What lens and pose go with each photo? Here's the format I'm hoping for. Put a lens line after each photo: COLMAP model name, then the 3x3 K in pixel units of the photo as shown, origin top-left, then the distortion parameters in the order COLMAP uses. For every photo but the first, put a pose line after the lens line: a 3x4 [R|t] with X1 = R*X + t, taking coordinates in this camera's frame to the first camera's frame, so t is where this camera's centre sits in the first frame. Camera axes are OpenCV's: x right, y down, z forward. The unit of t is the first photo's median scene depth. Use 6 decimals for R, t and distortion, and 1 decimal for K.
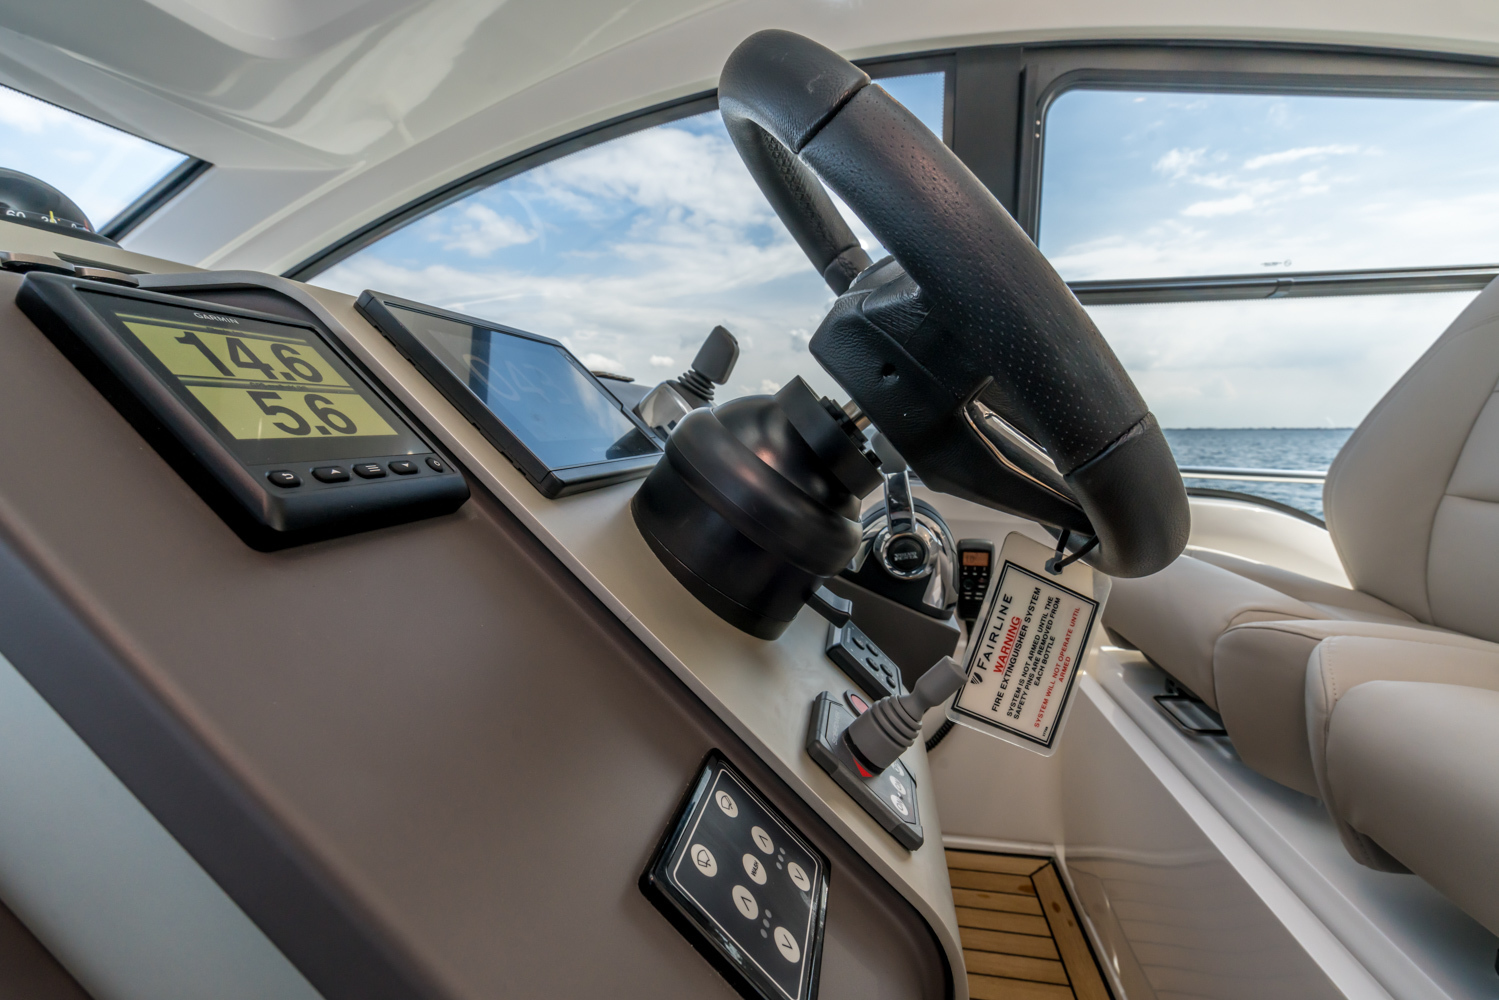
lens RADIAL K [[715.4, 0, 715.0], [0, 715.4, 501.5], [0, 0, 1]] dist [-0.002052, 0.000017]
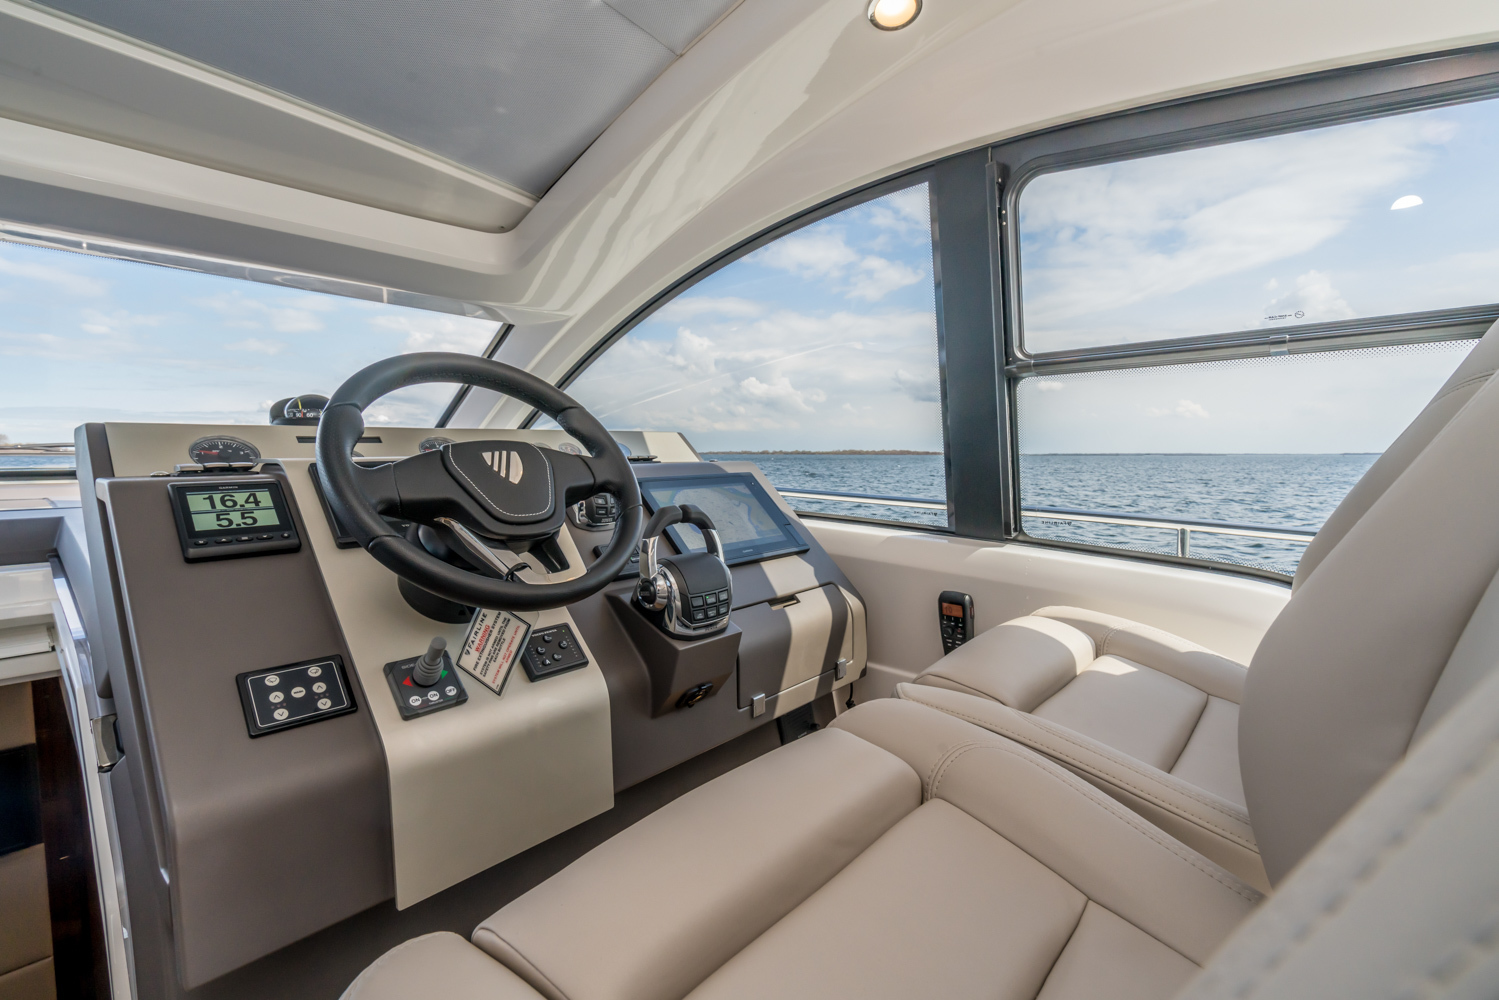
lens RADIAL K [[690.3, 0, 740.8], [0, 690.3, 512.6], [0, 0, 1]] dist [-0.090440, 0.093032]
pose [[0.845888, 0.039149, -0.531921, 1.061084], [-0.044032, 0.999024, 0.003506, -0.097099], [0.531539, 0.020456, 0.846787, -0.113215]]
